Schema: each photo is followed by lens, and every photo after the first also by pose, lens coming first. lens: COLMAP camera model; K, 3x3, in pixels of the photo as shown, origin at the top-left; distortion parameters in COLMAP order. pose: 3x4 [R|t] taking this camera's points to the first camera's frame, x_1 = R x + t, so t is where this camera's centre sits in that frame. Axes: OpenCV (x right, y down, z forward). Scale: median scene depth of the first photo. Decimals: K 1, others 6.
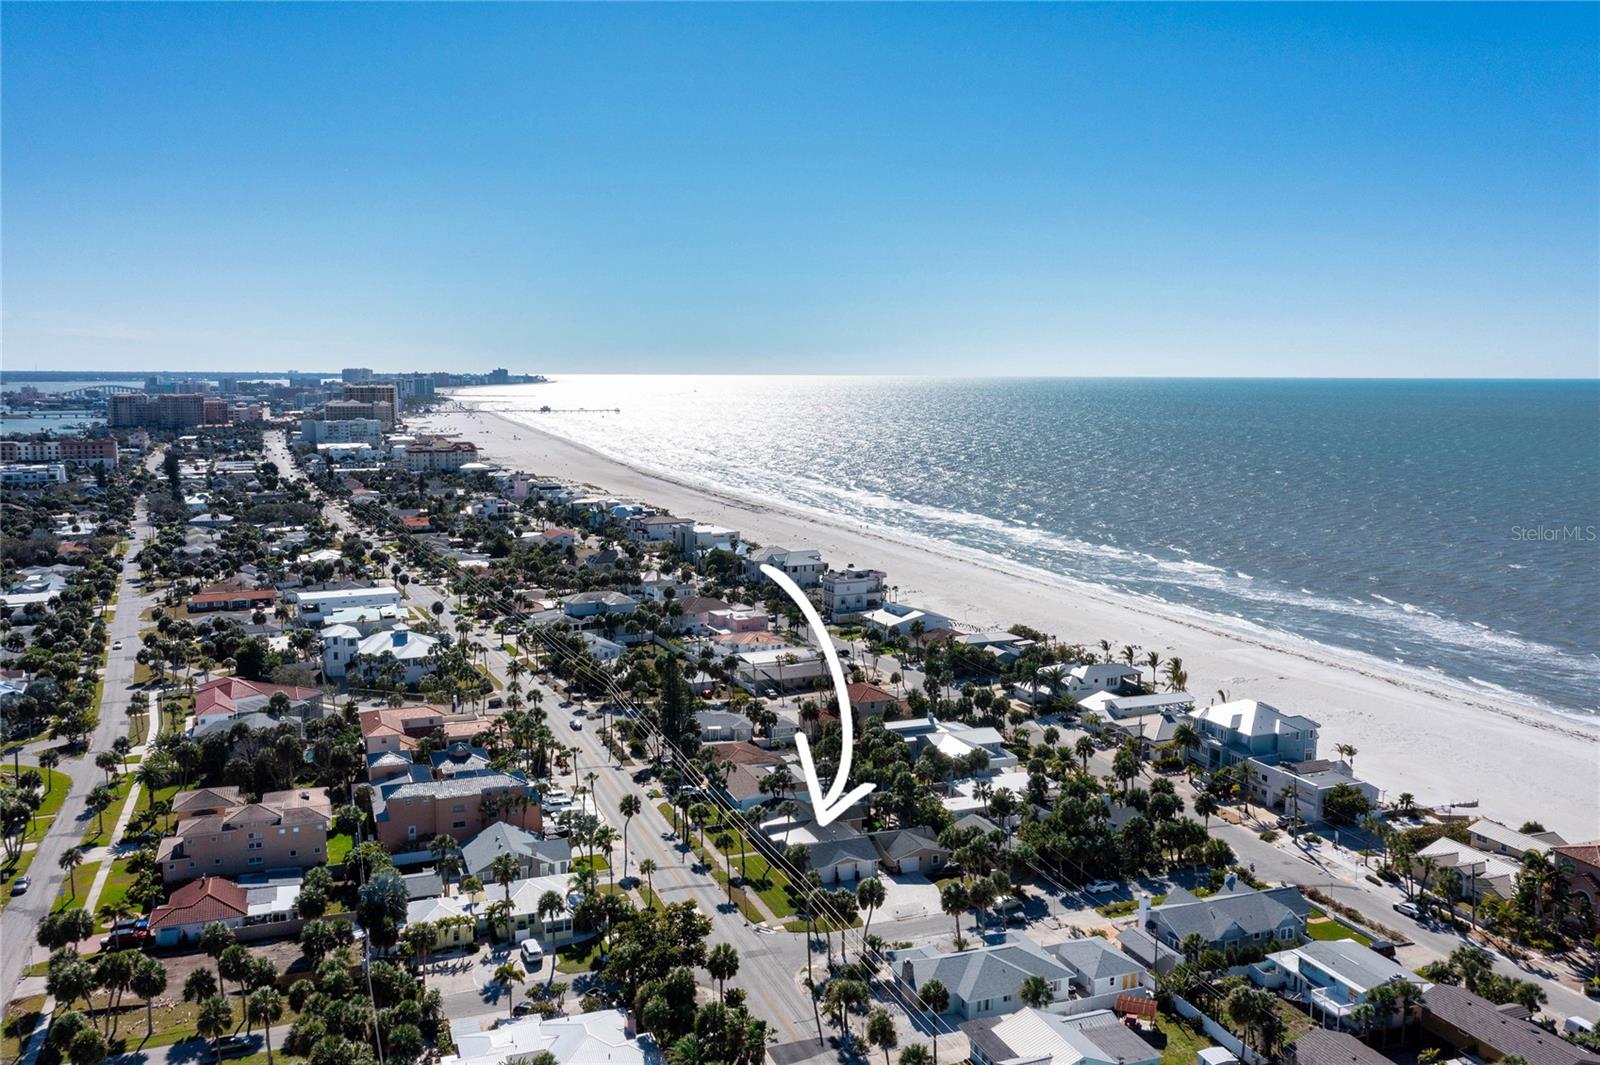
lens RADIAL K [[1294.4, 0, 800.0], [0, 1294.4, 532.5], [0, 0, 1]] dist [0.000062, 0.004990]
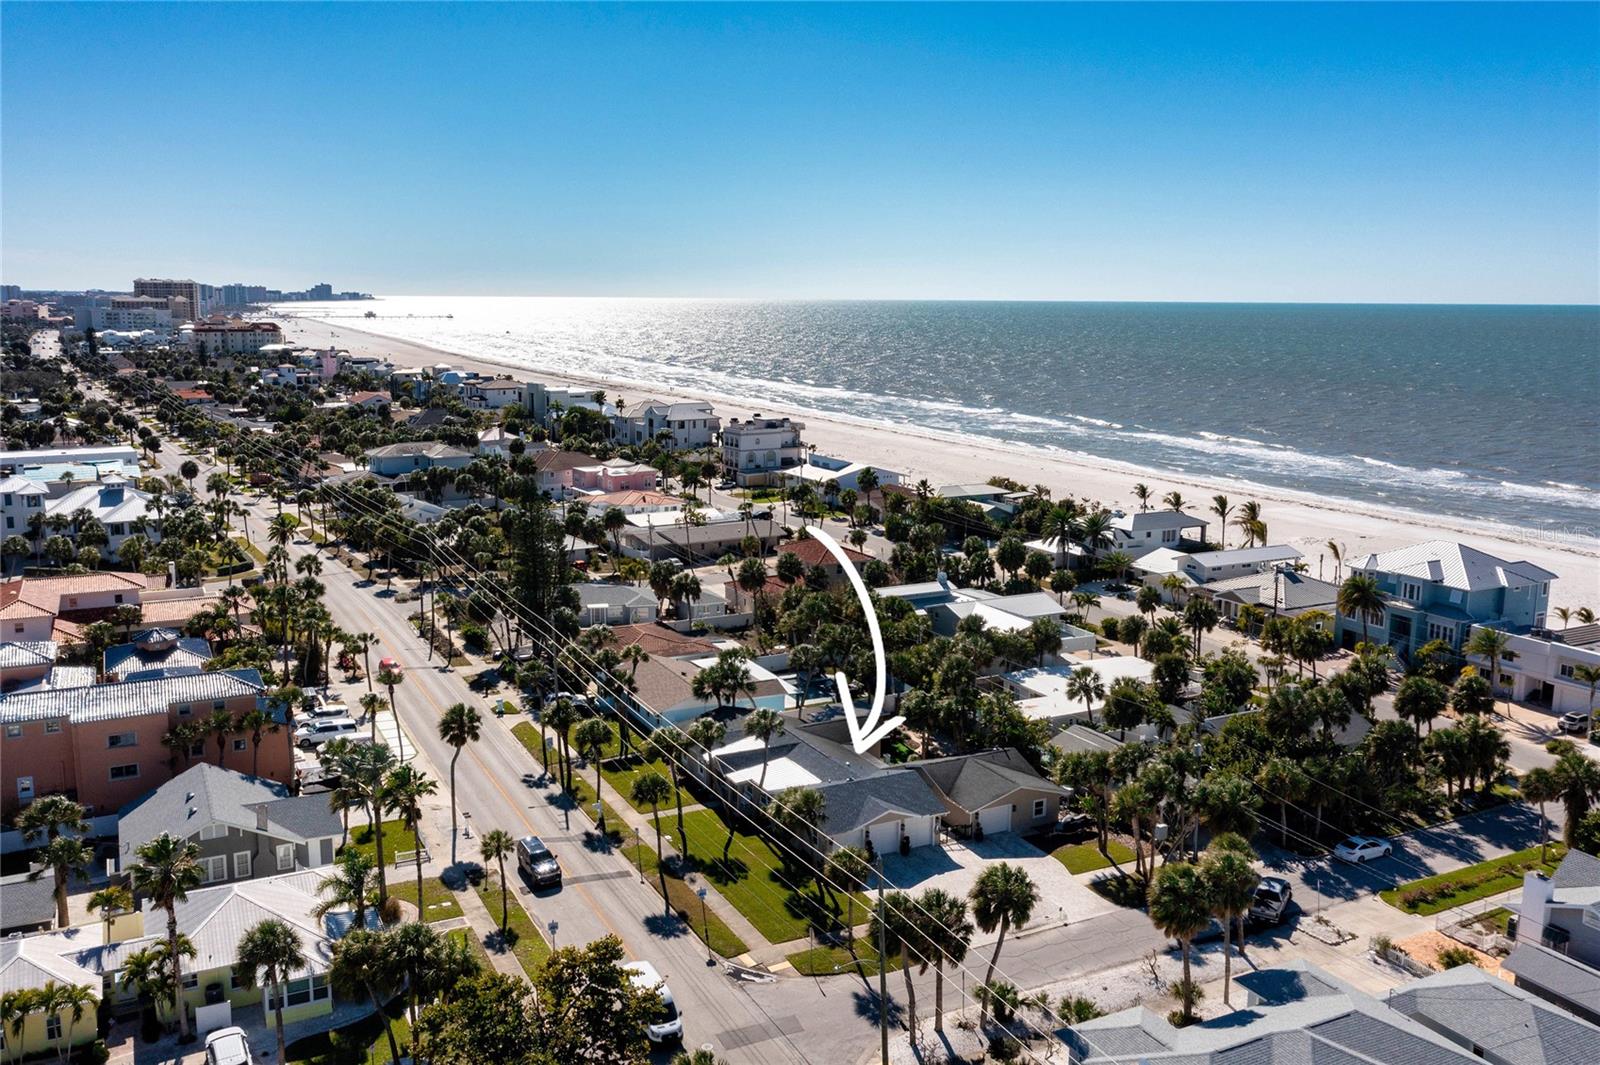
lens RADIAL K [[1307.5, 0, 767.3], [0, 1307.5, 529.4], [0, 0, 1]] dist [0.000030, 0.003507]
pose [[0.995518, -0.014060, 0.093522, -0.047555], [0.009160, 0.998573, 0.052616, 0.089069], [-0.094129, -0.051523, 0.994226, 0.395403]]
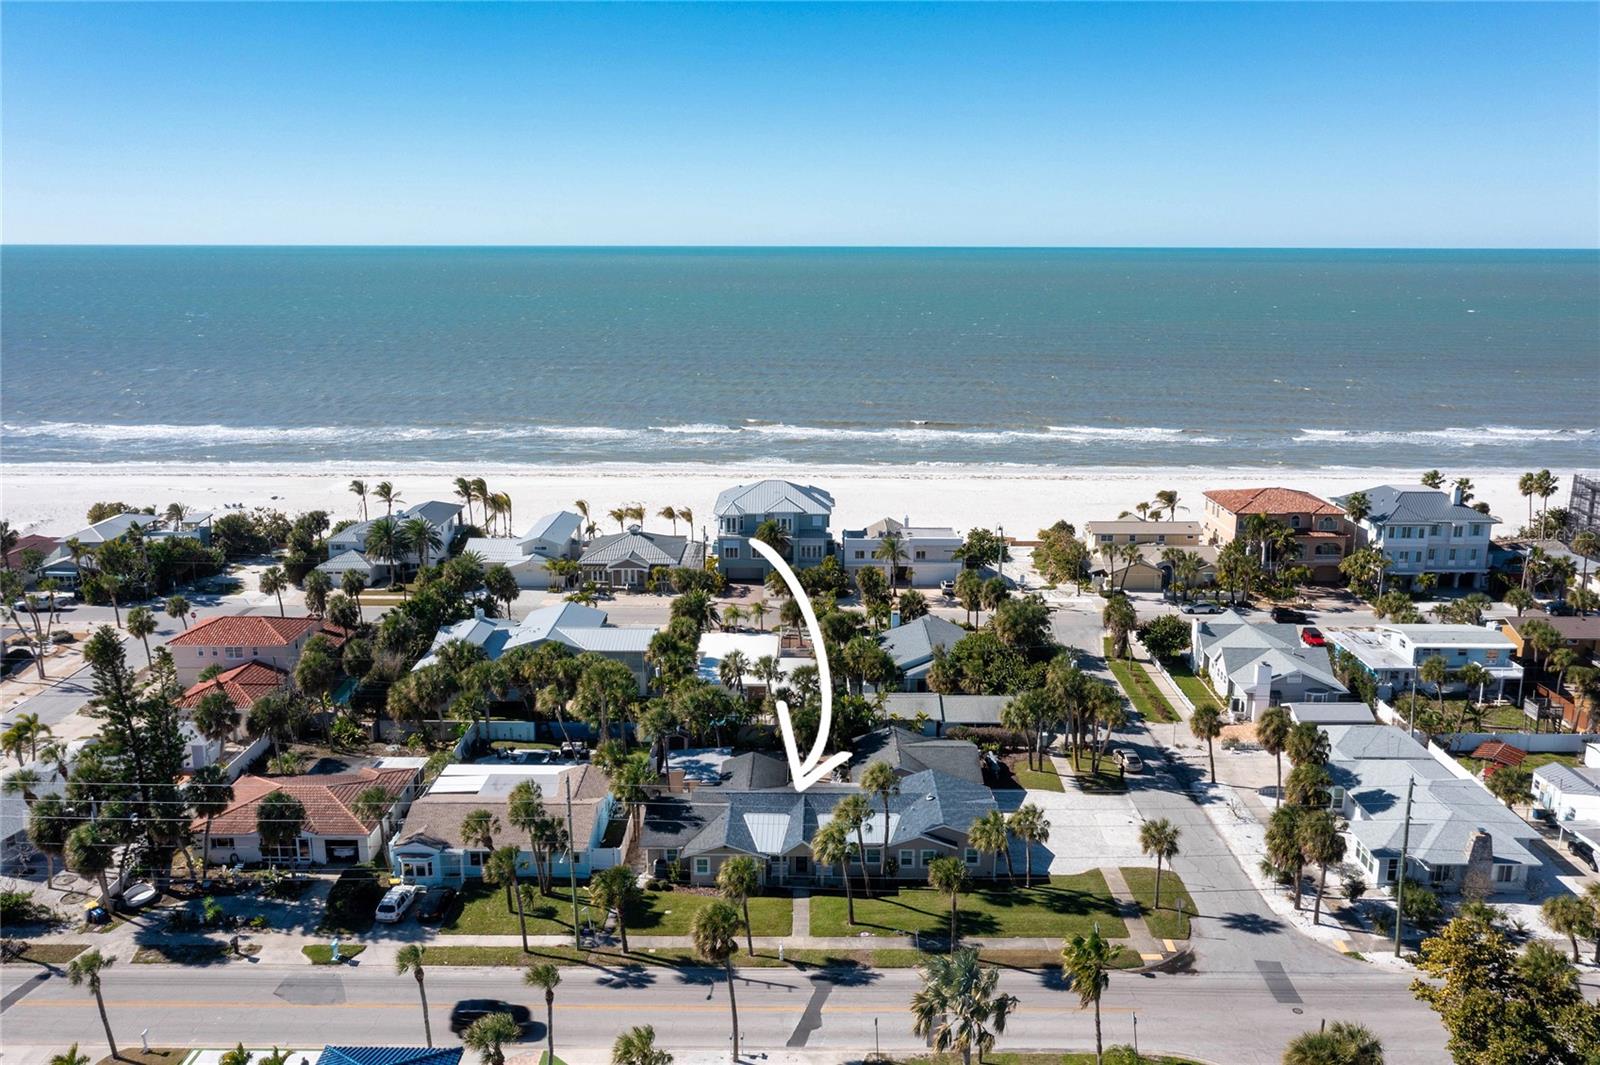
lens RADIAL K [[1294.4, 0, 800.0], [0, 1294.4, 532.5], [0, 0, 1]] dist [0.000062, 0.004990]
pose [[0.367939, -0.211057, 0.905580, -0.381718], [0.118275, 0.976612, 0.179557, 0.021345], [-0.922297, 0.041041, 0.384296, 0.691205]]
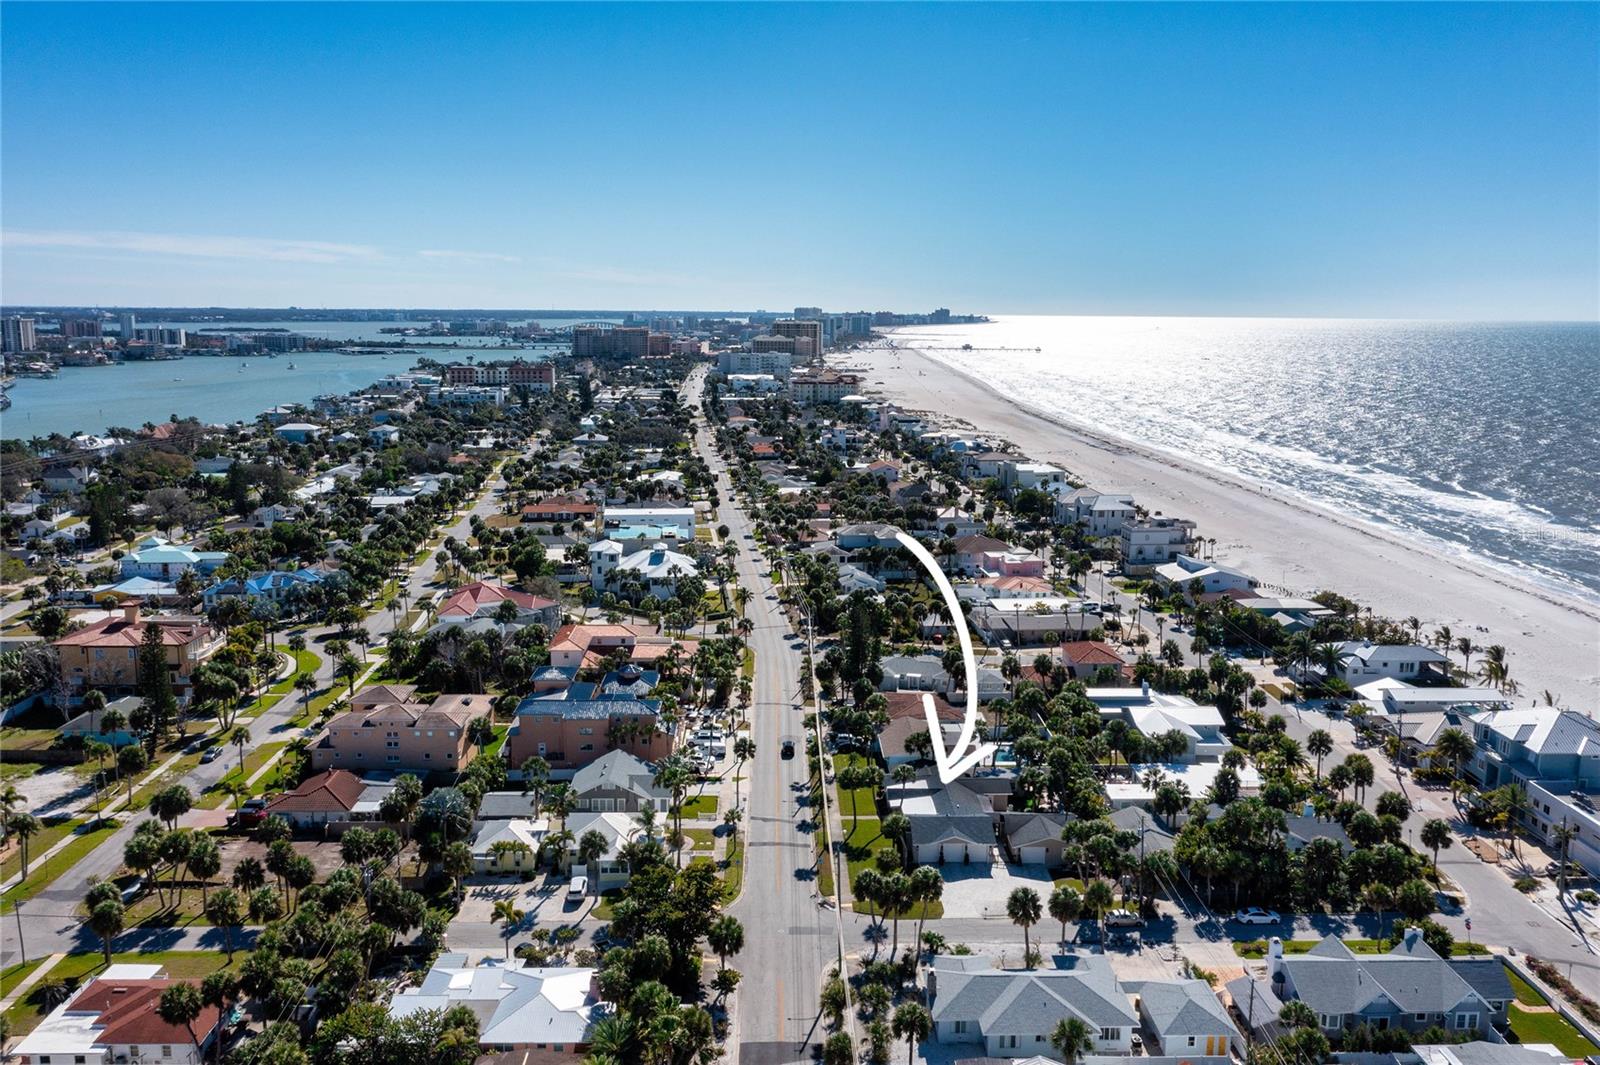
lens RADIAL K [[1266.1, 0, 800.0], [0, 1266.1, 532.5], [0, 0, 1]] dist [-0.008353, 0.002079]
pose [[0.941067, 0.061899, -0.332509, 0.169350], [-0.045836, 0.997381, 0.055947, 0.001627], [0.335101, -0.037409, 0.941439, 0.133557]]
